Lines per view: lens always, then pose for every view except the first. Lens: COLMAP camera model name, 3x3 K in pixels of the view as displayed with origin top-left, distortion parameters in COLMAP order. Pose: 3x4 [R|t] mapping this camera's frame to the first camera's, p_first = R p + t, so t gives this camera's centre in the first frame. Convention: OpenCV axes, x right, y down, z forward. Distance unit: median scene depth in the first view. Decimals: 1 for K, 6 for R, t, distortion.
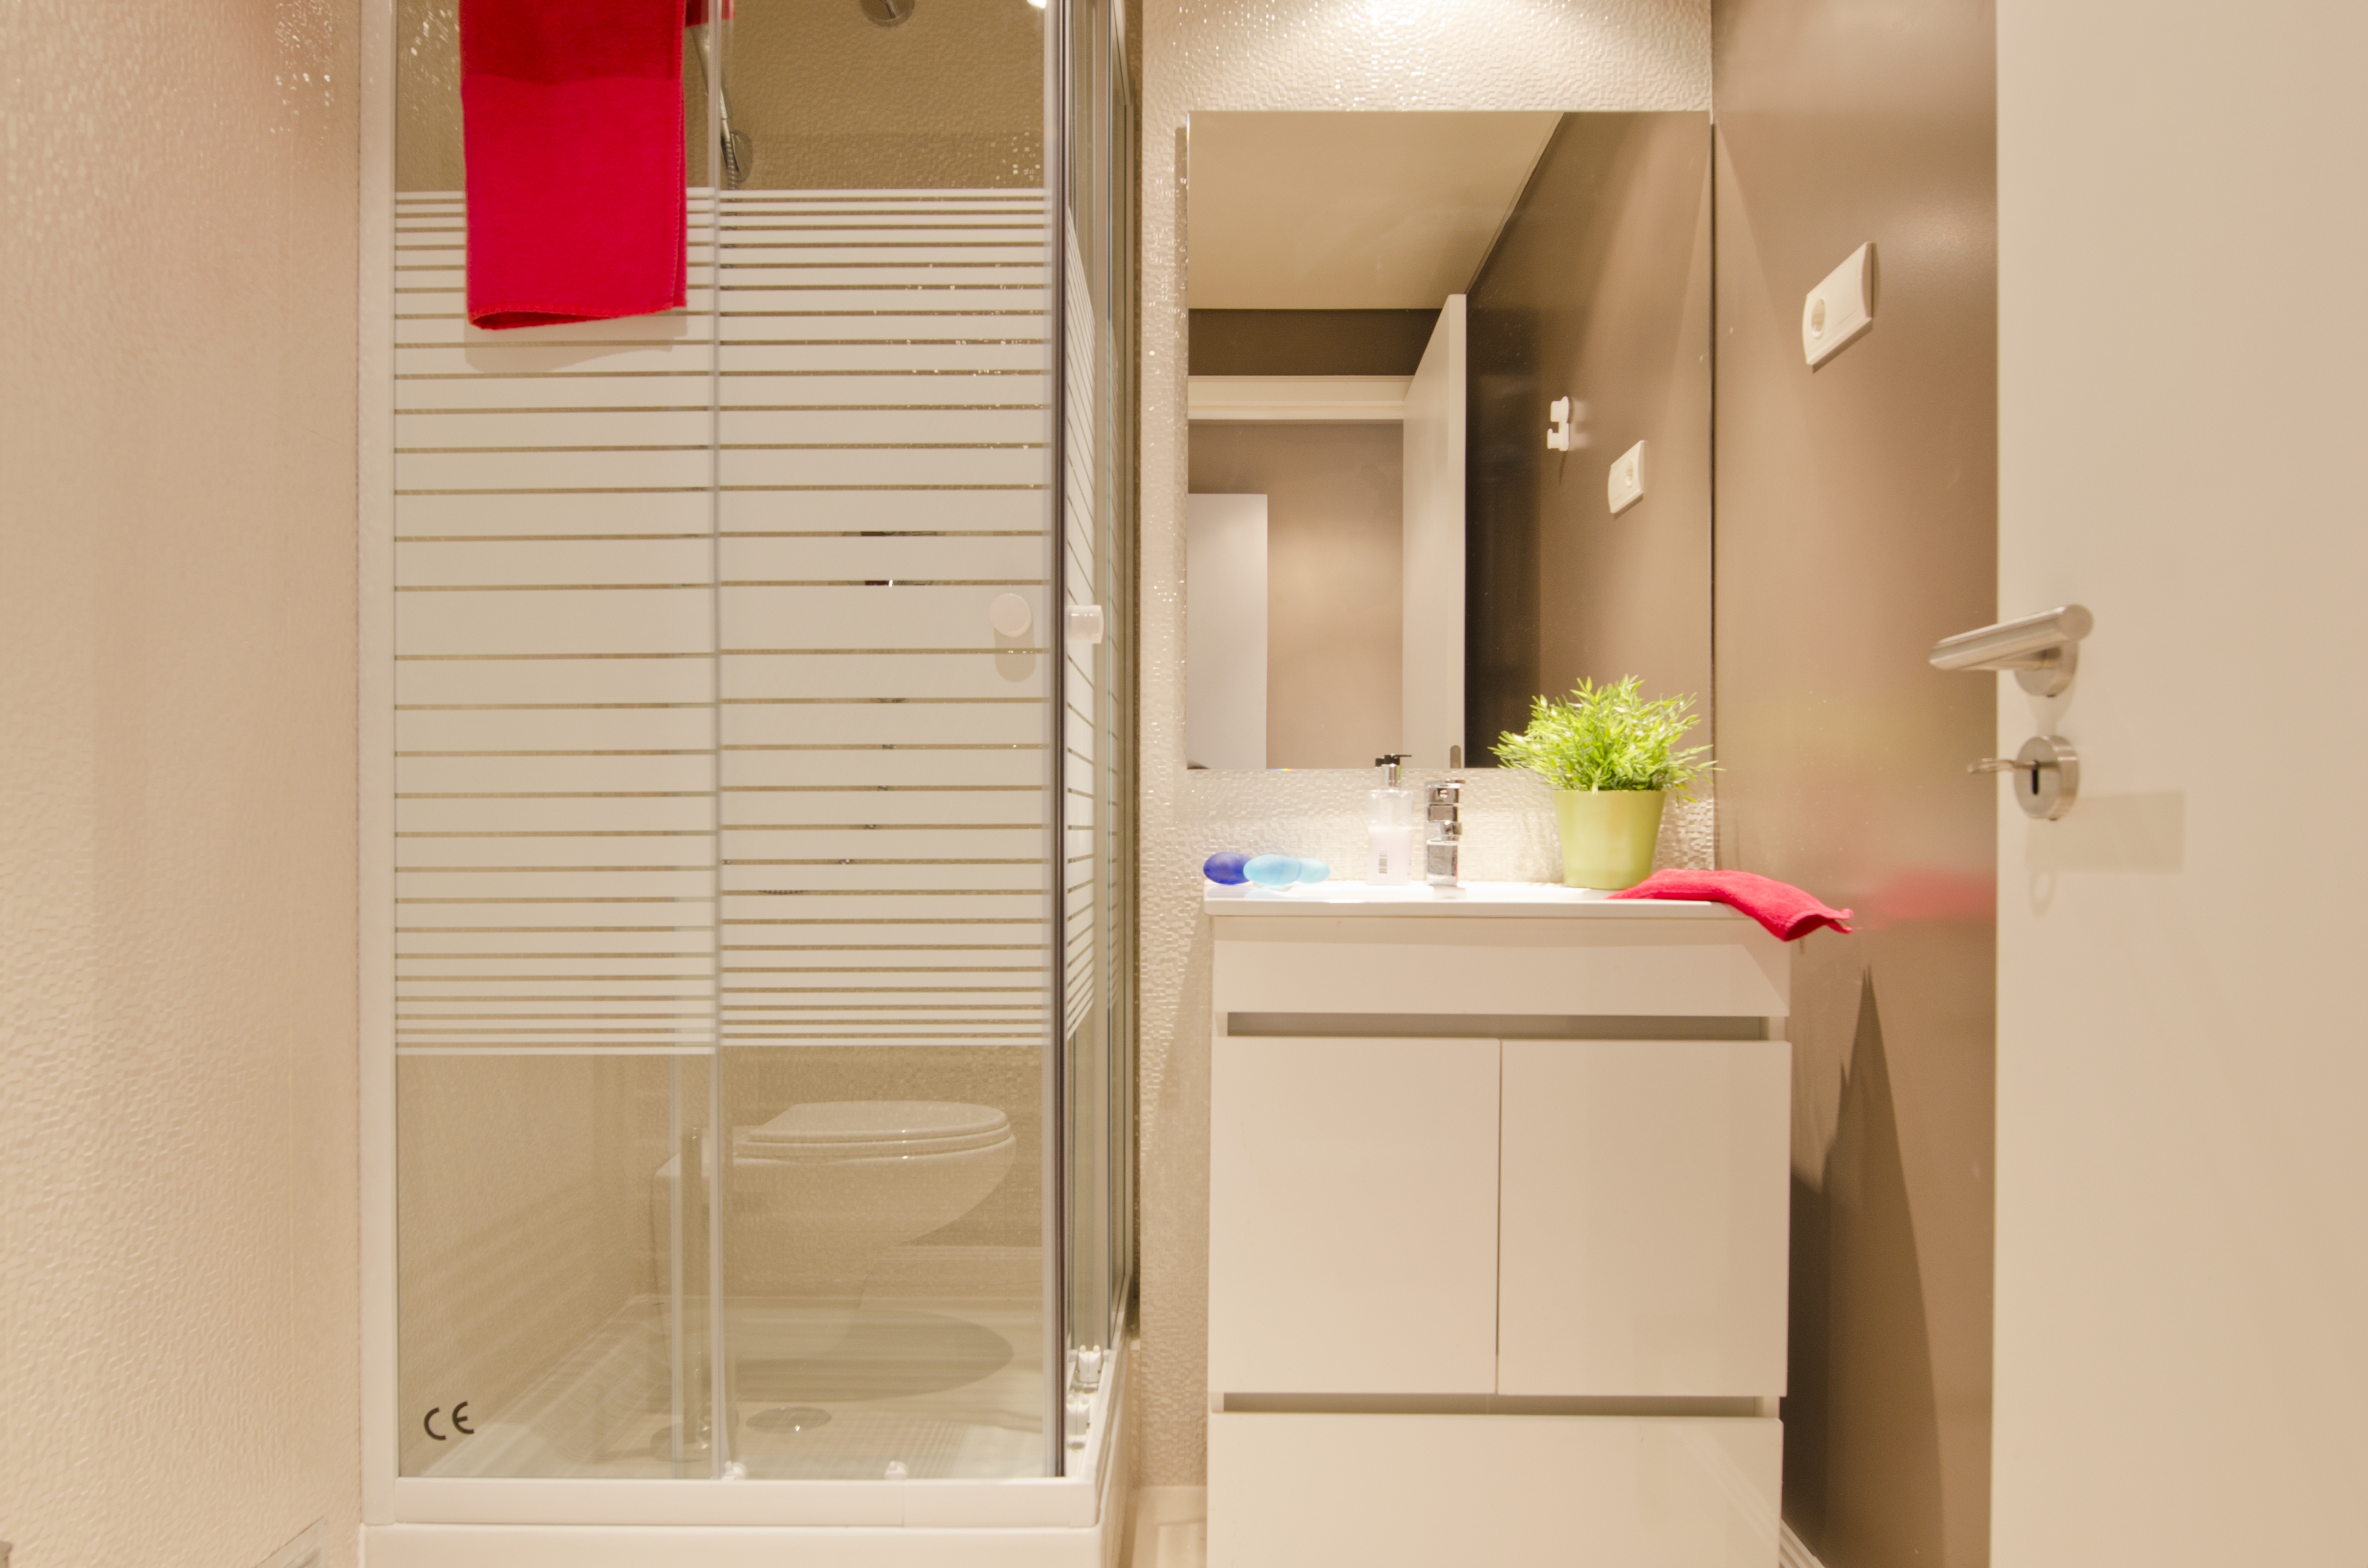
lens RADIAL K [[1467.4, 0, 1189.6], [0, 1467.4, 849.1], [0, 0, 1]] dist [-0.005790, -0.001591]
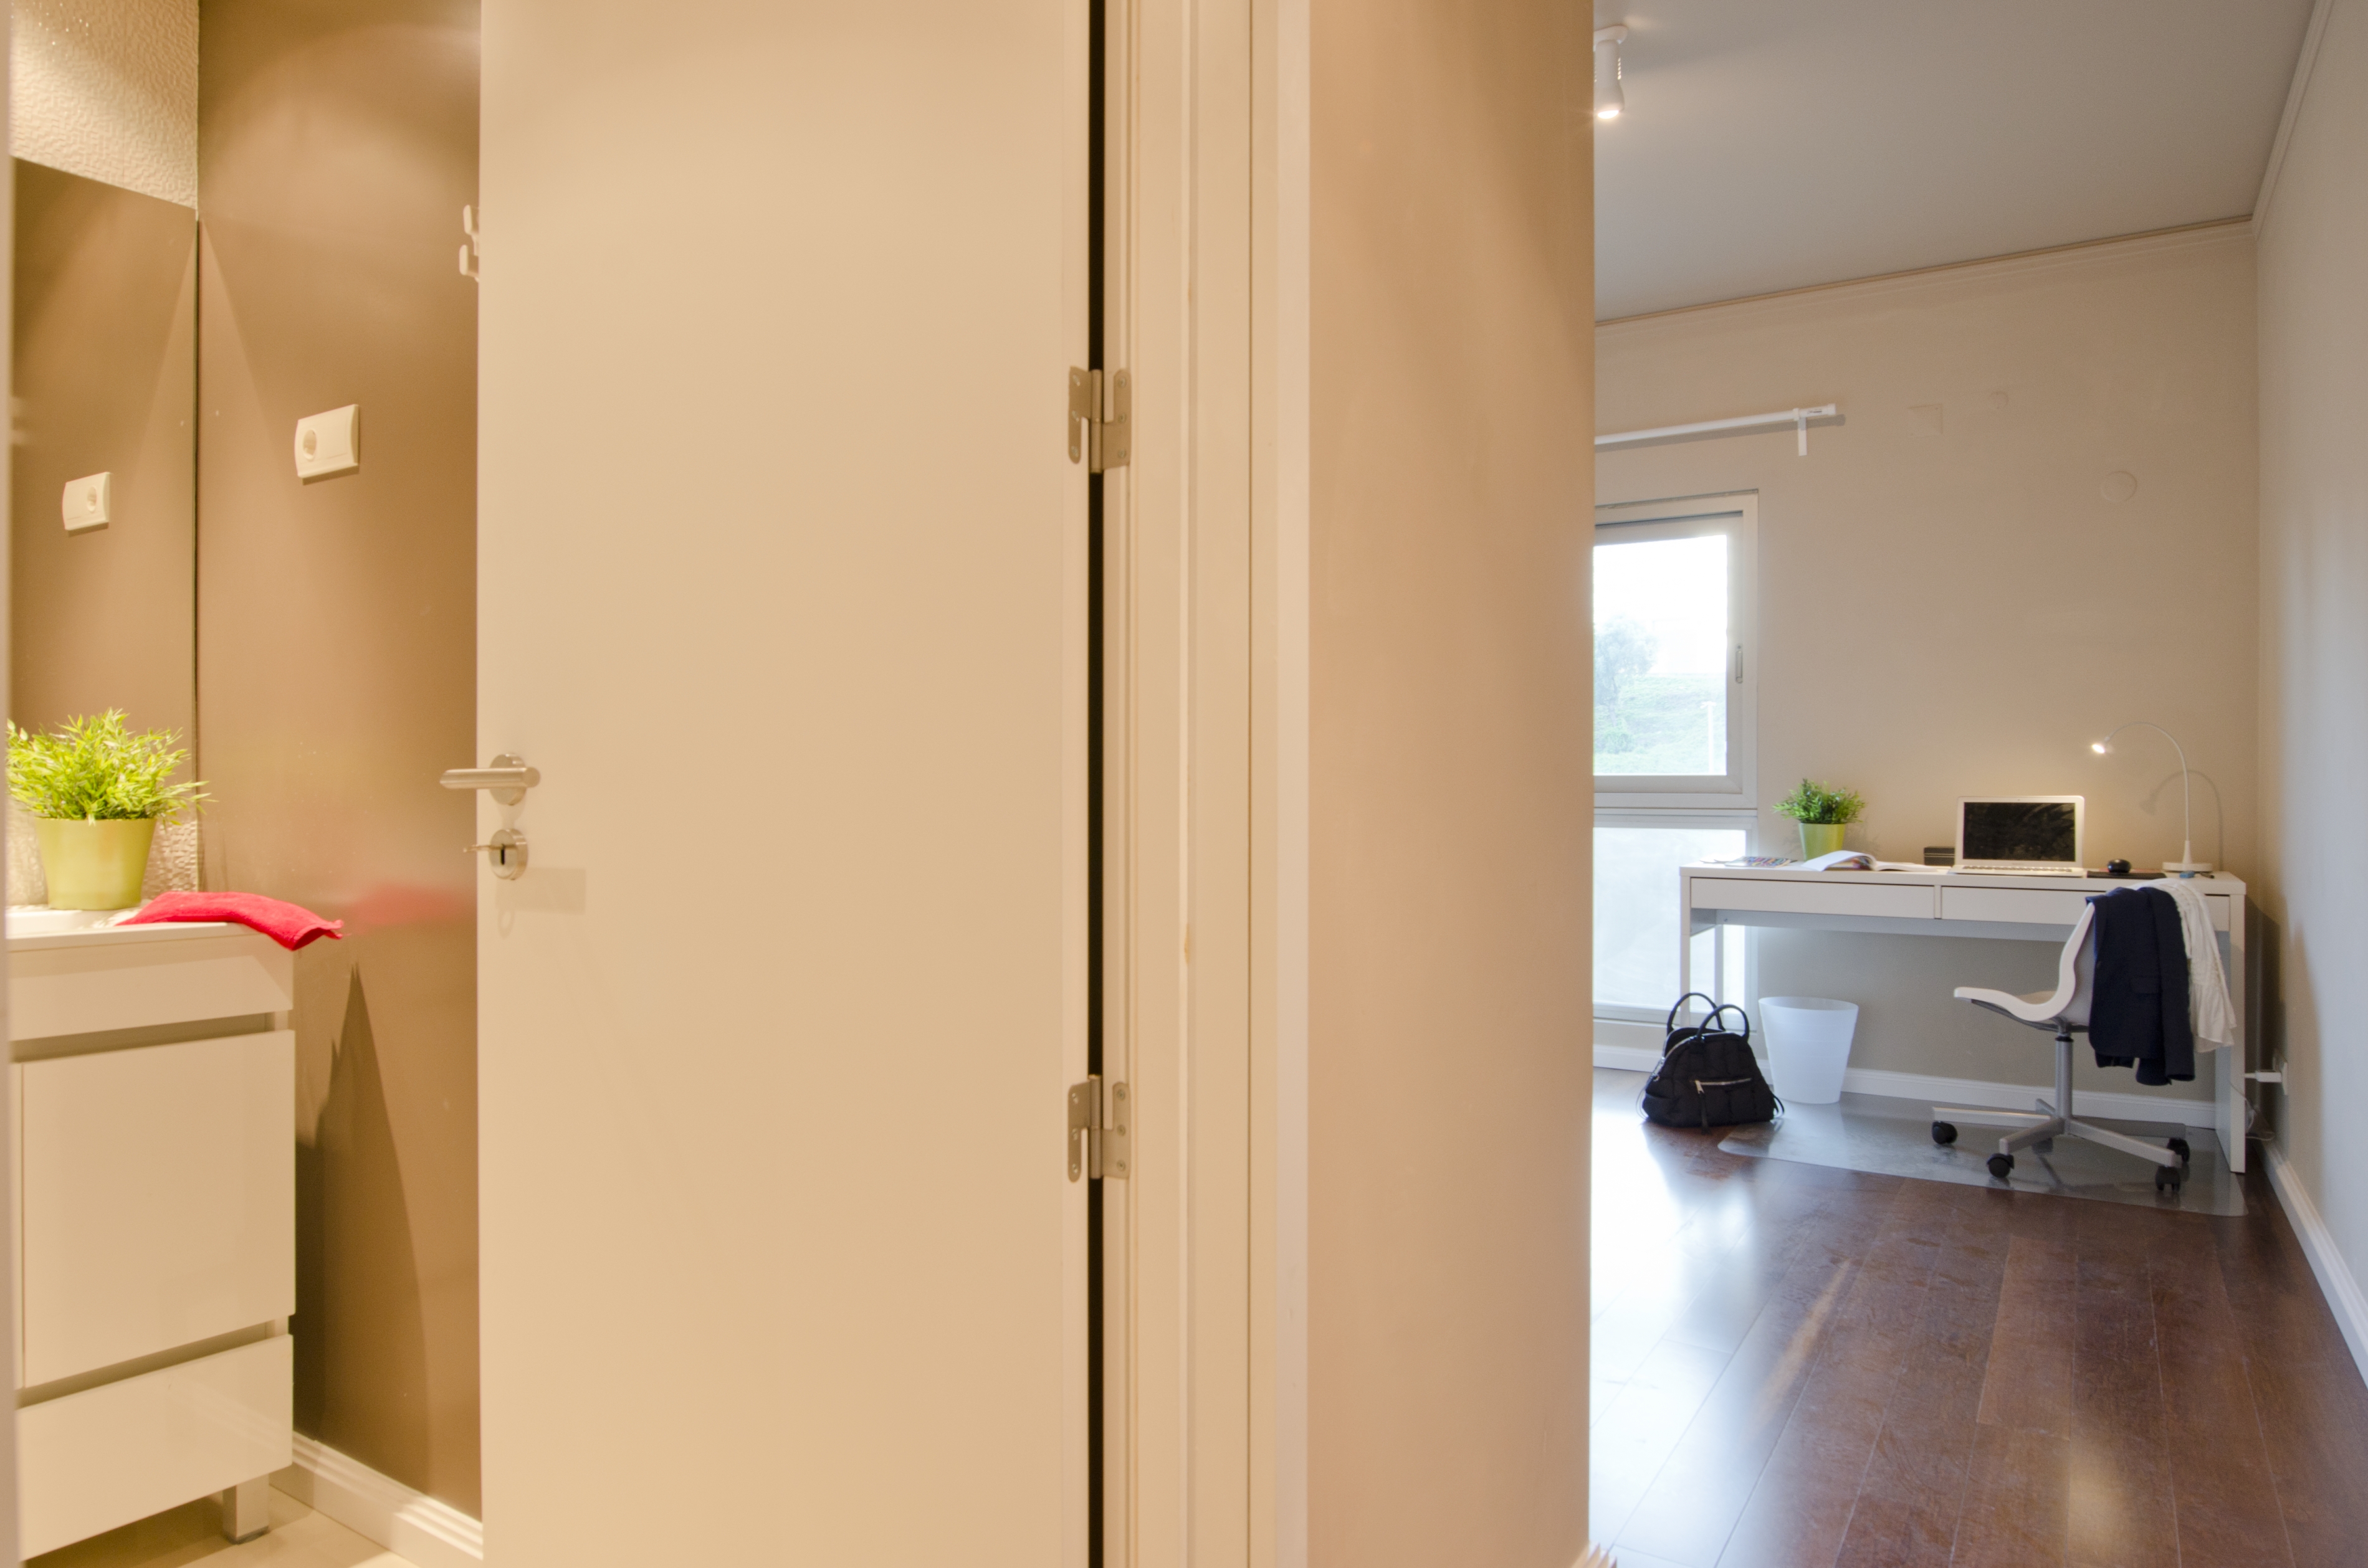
lens RADIAL K [[1468.6, 0, 1184.0], [0, 1468.6, 784.0], [0, 0, 1]] dist [-0.022479, -0.003679]
pose [[0.534059, 0.001847, 0.845445, -0.225031], [0.006549, 0.999959, -0.006322, -0.062895], [-0.845422, 0.008913, 0.534025, -0.293923]]
